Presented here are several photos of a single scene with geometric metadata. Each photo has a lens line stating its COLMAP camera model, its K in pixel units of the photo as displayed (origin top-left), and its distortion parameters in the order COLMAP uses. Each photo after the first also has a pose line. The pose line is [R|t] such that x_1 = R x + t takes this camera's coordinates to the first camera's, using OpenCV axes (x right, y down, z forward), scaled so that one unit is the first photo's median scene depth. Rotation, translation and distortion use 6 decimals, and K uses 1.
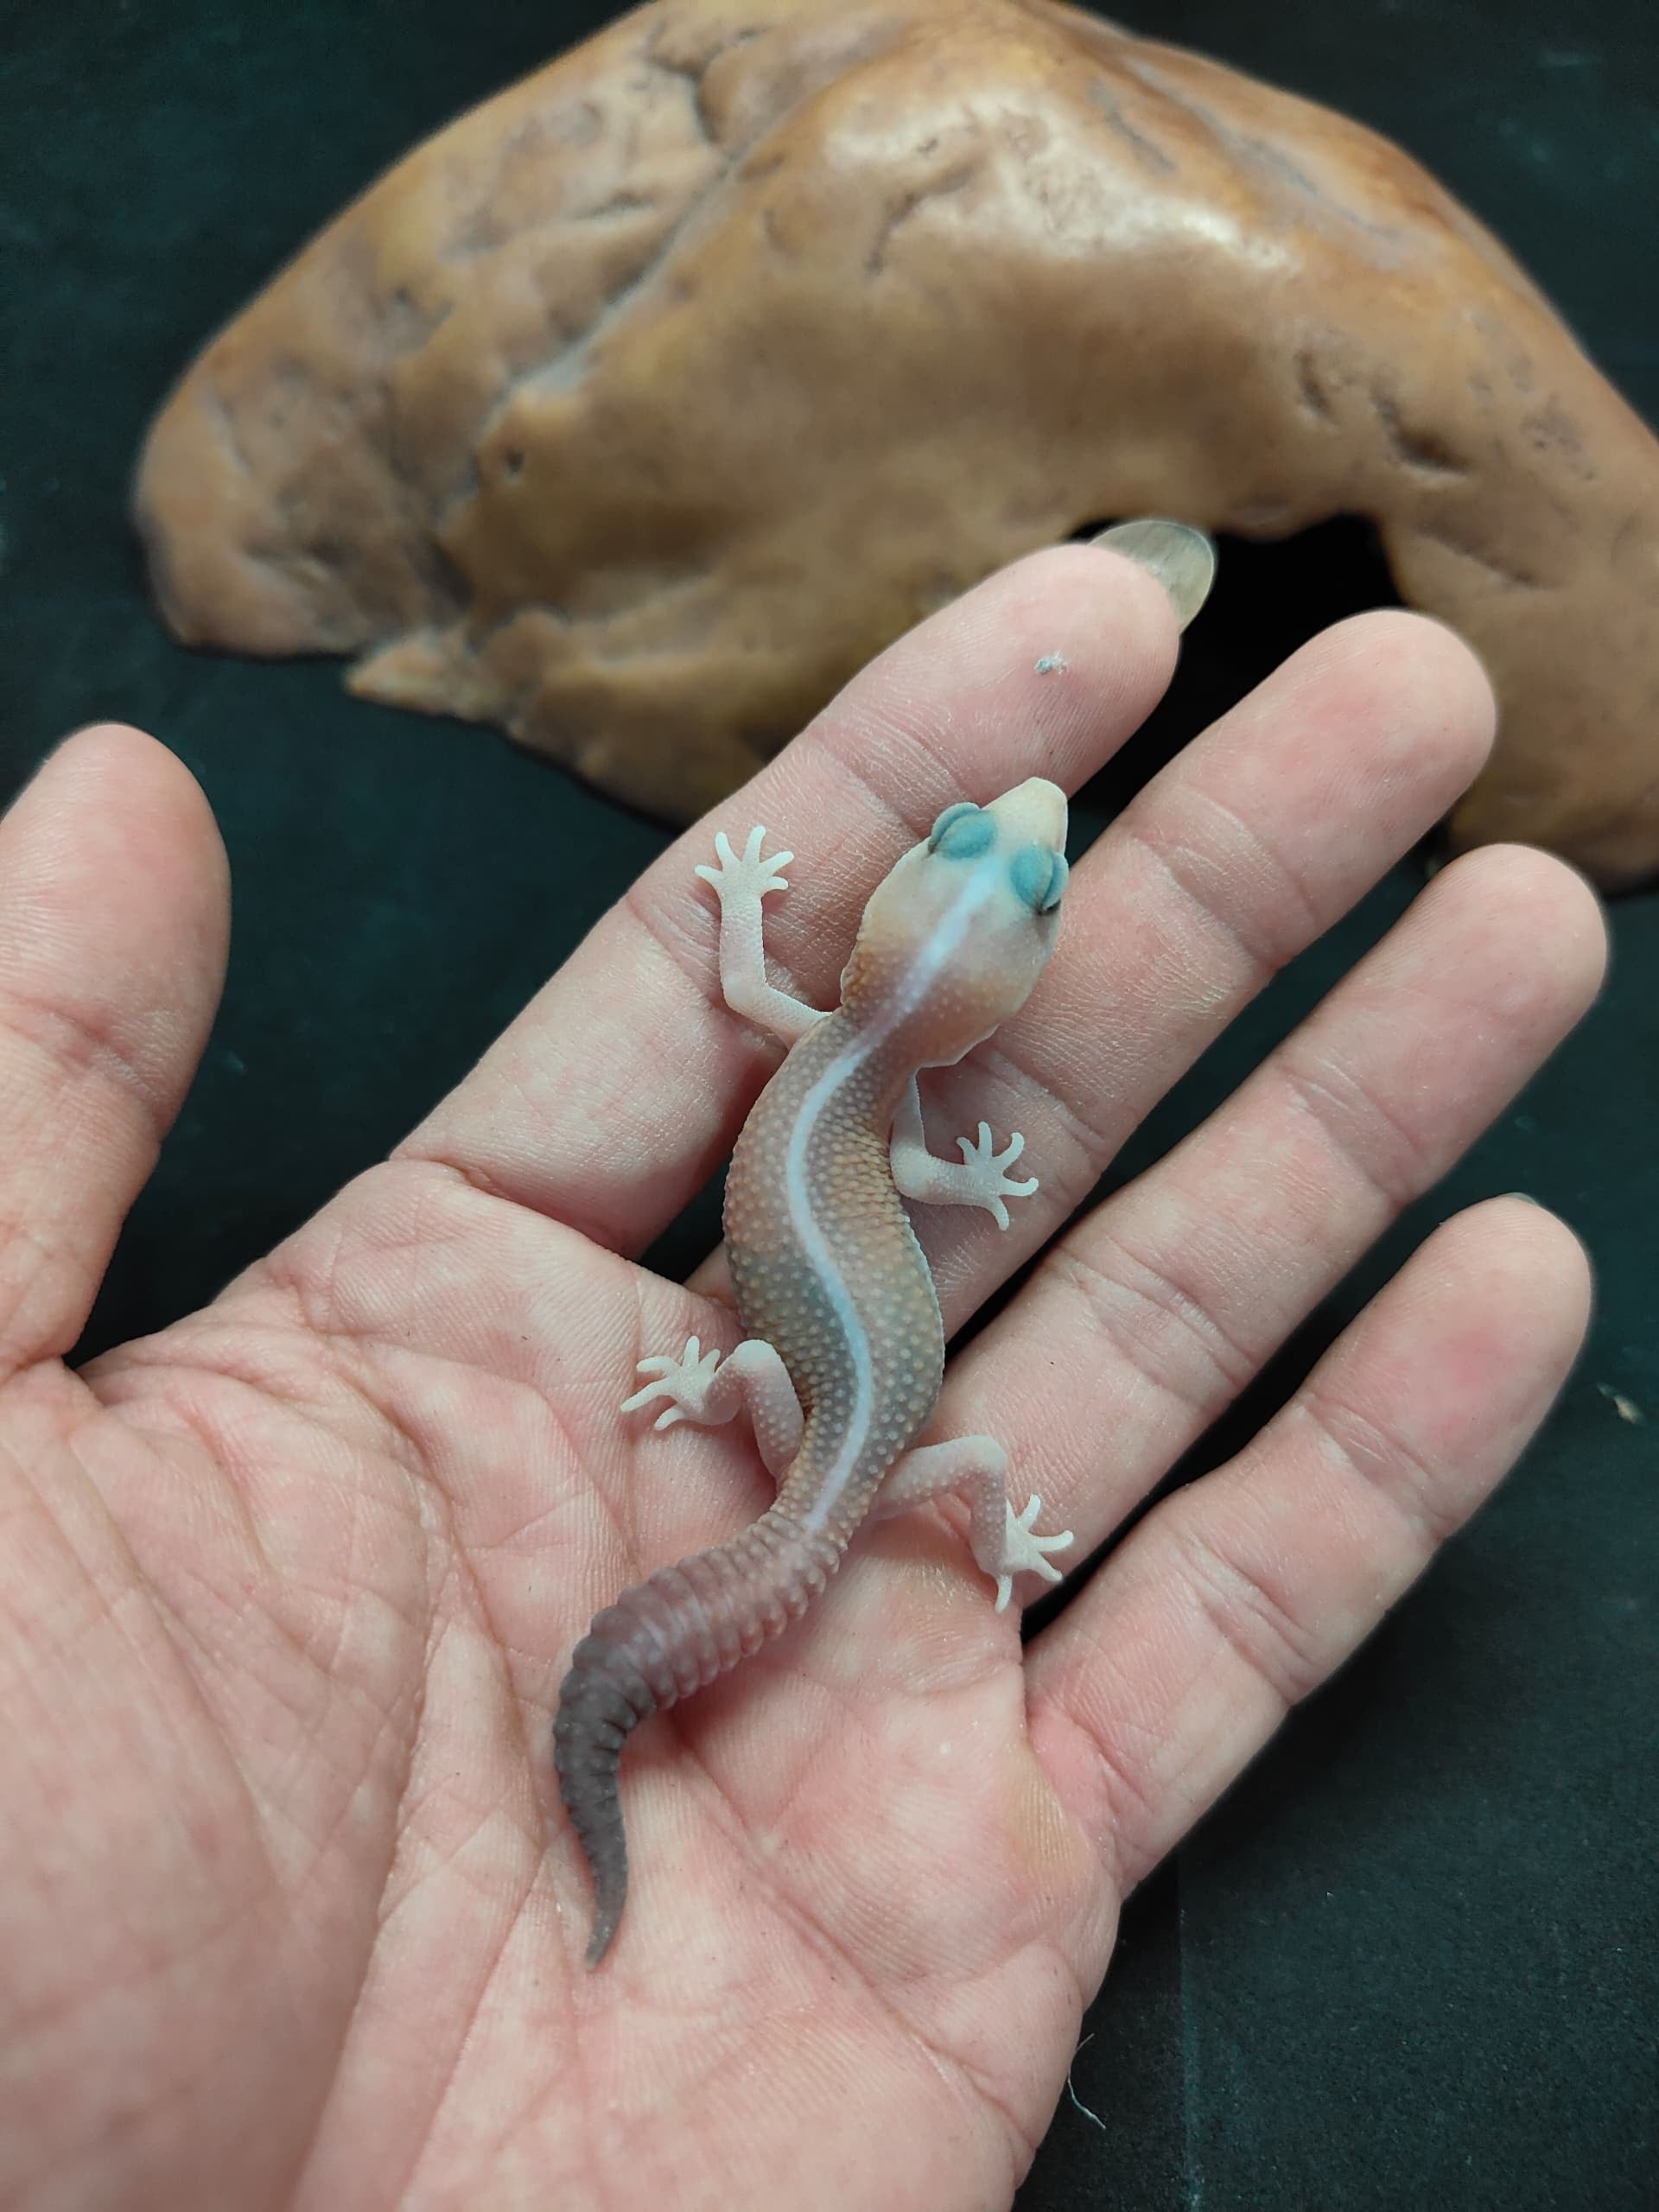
lens RADIAL K [[1692.3, 0, 812.8], [0, 1692.3, 1114.8], [0, 0, 1]] dist [-0.063748, 0.018065]
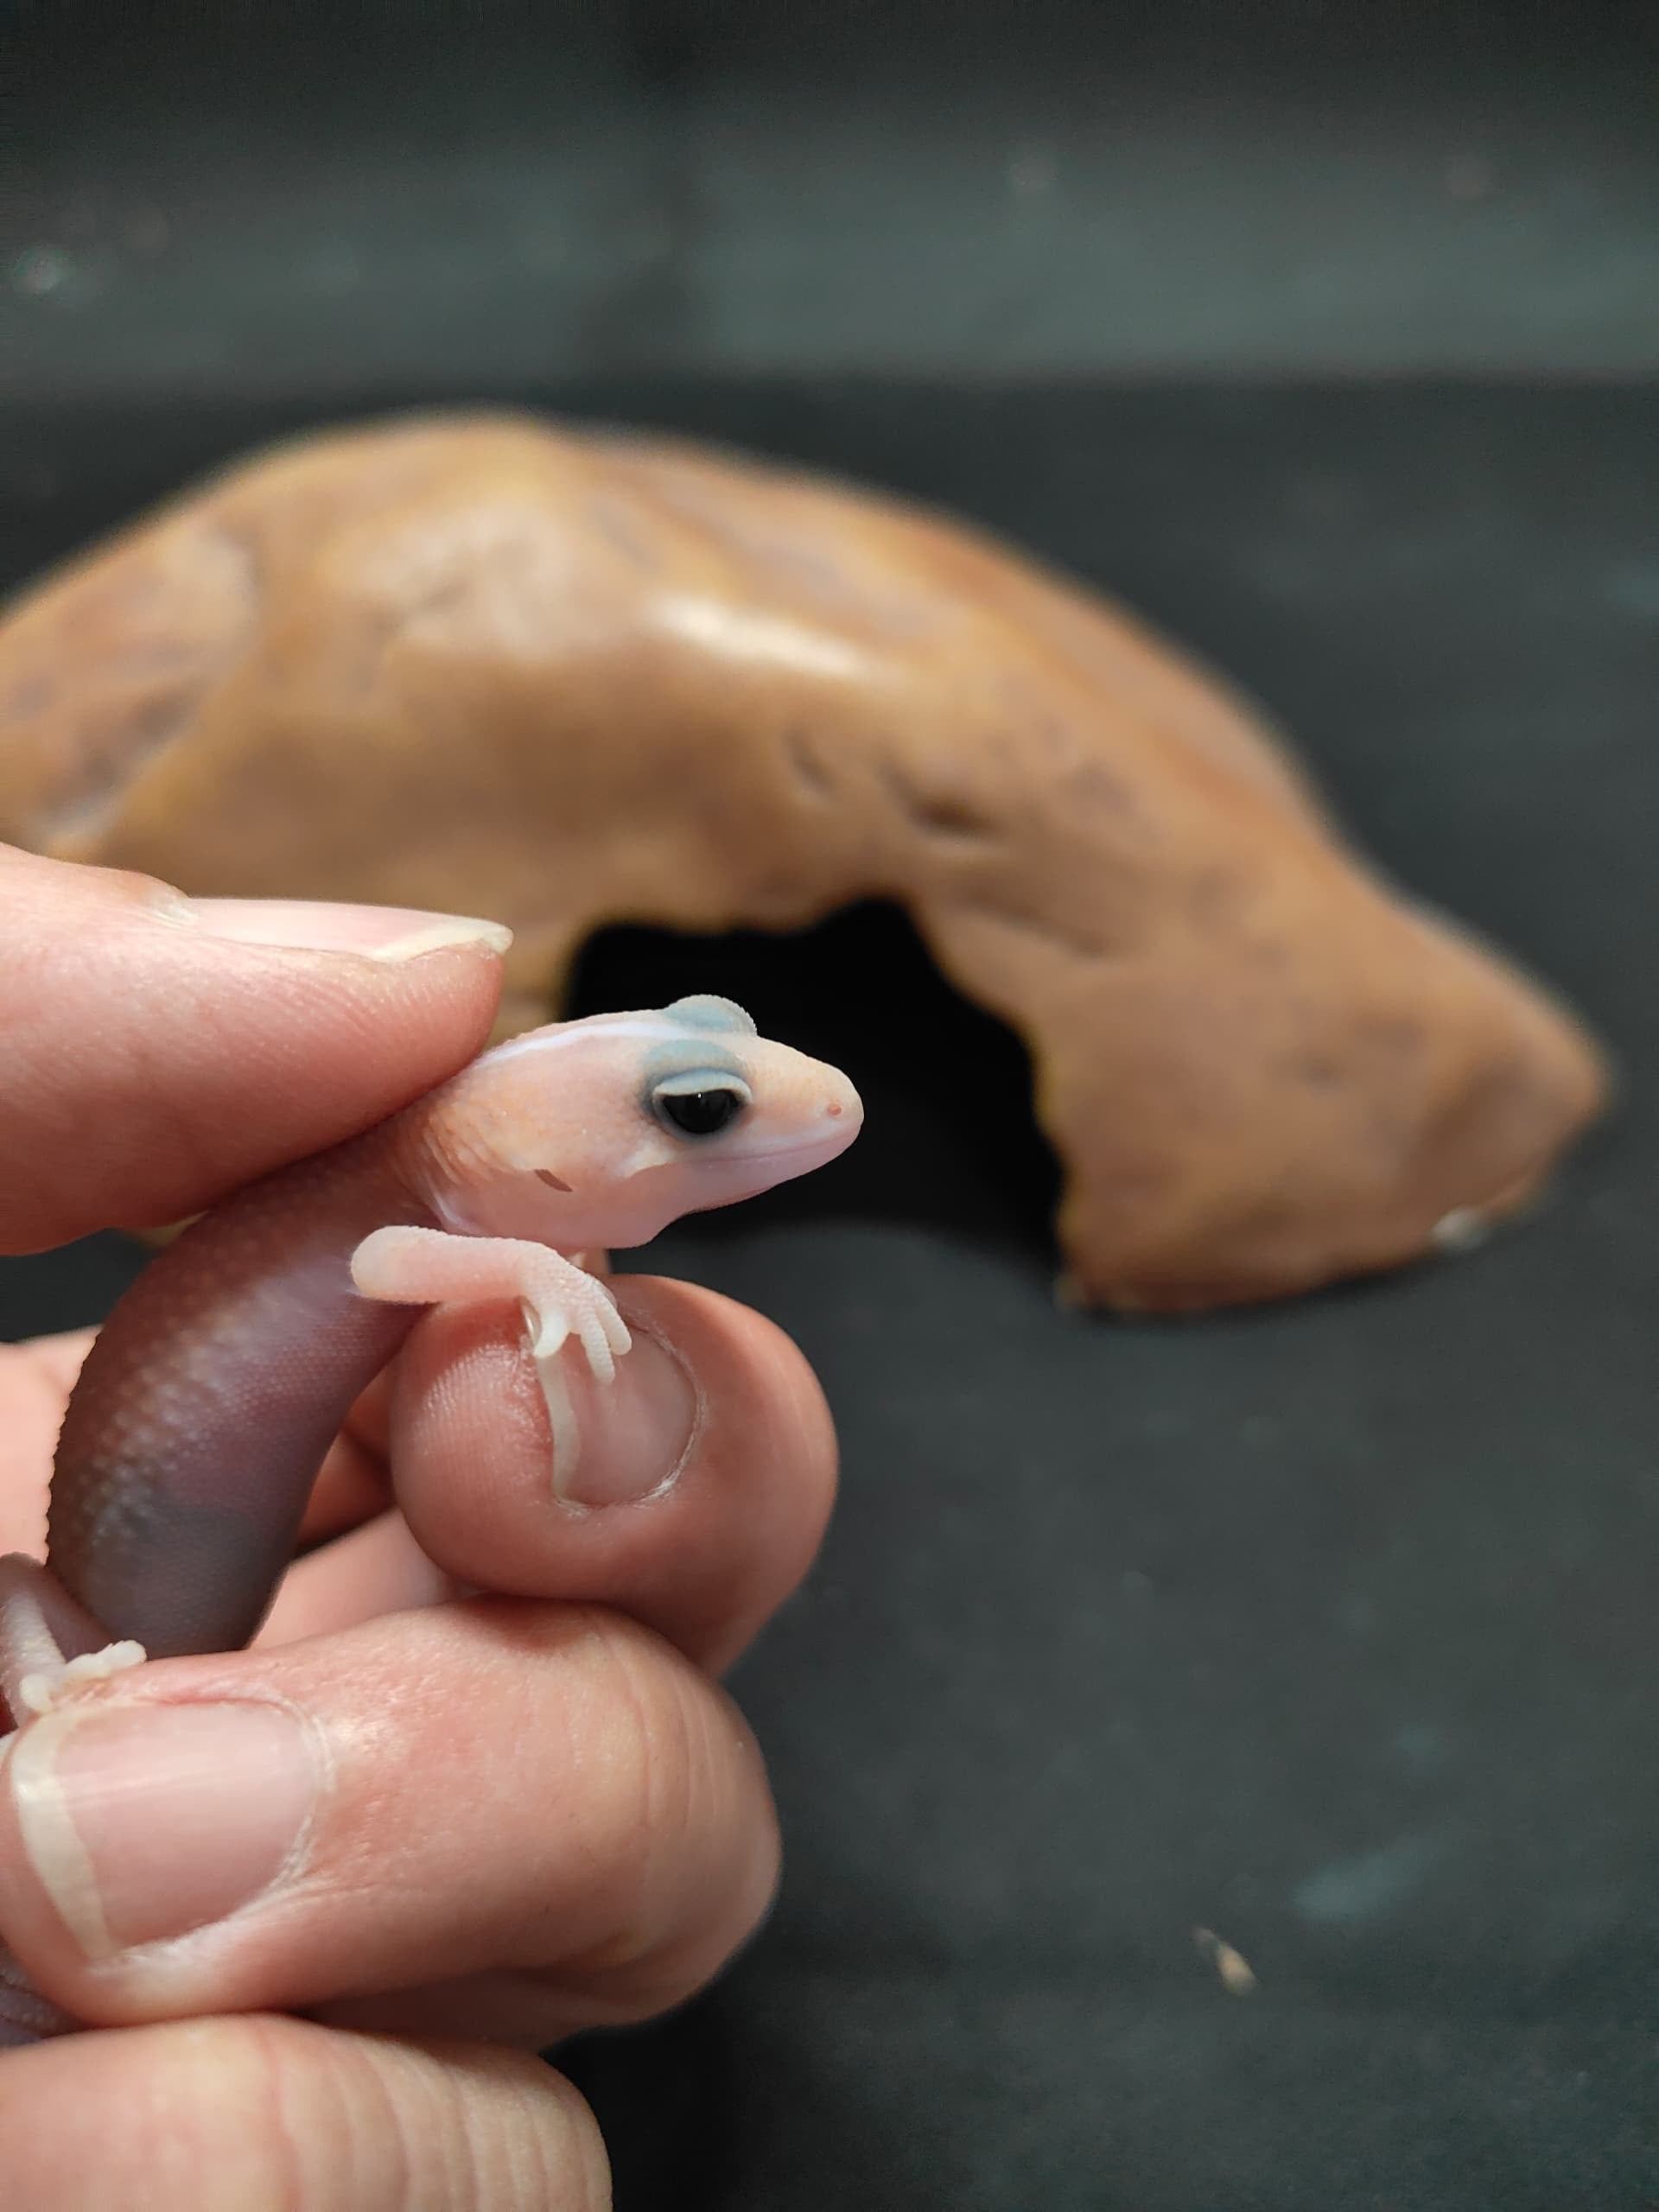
lens RADIAL K [[1692.3, 0, 834.0], [0, 1692.3, 1125.4], [0, 0, 1]] dist [-0.063748, 0.018065]
pose [[0.996424, -0.052355, -0.066314, 0.348871], [0.031708, 0.959221, -0.280874, 0.015172], [0.078315, 0.277767, 0.957451, 0.157888]]
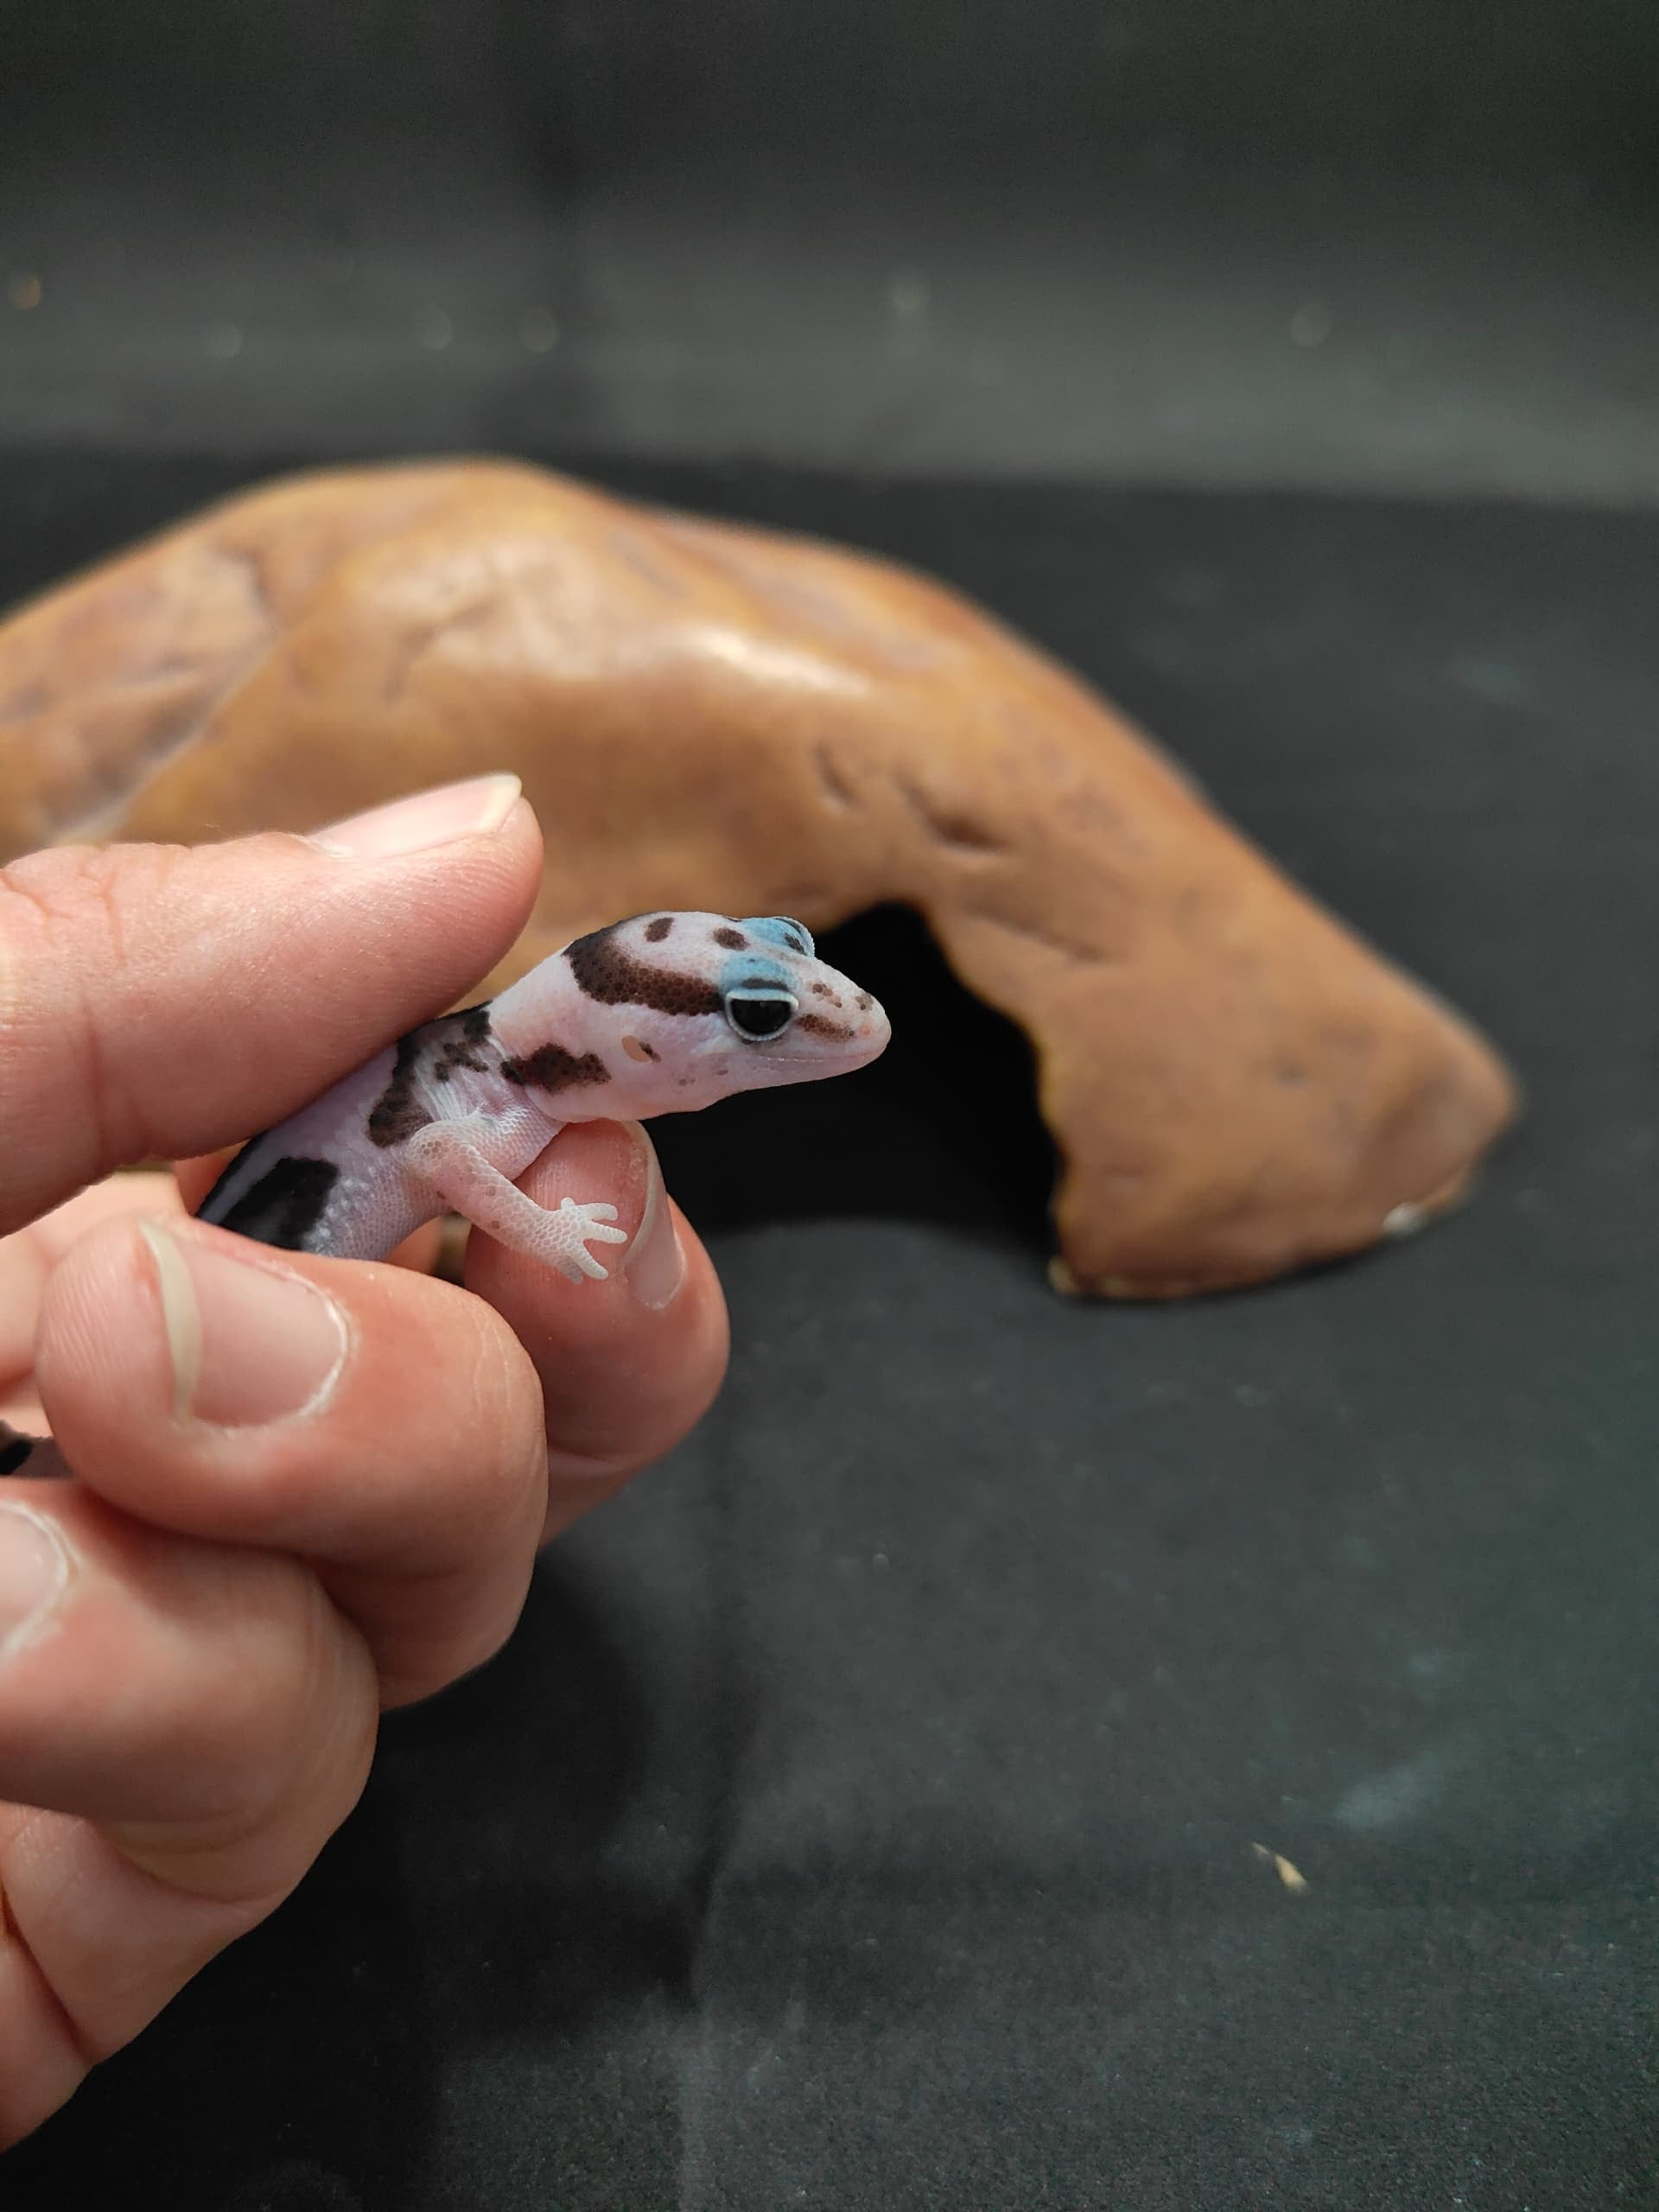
lens RADIAL K [[1692.3, 0, 828.9], [0, 1692.3, 1096.1], [0, 0, 1]] dist [-0.063748, 0.018065]
pose [[0.996523, -0.050667, 0.066143, 0.211613], [0.070666, 0.934527, -0.348805, 0.084204], [-0.044140, 0.352266, 0.934858, 0.124198]]
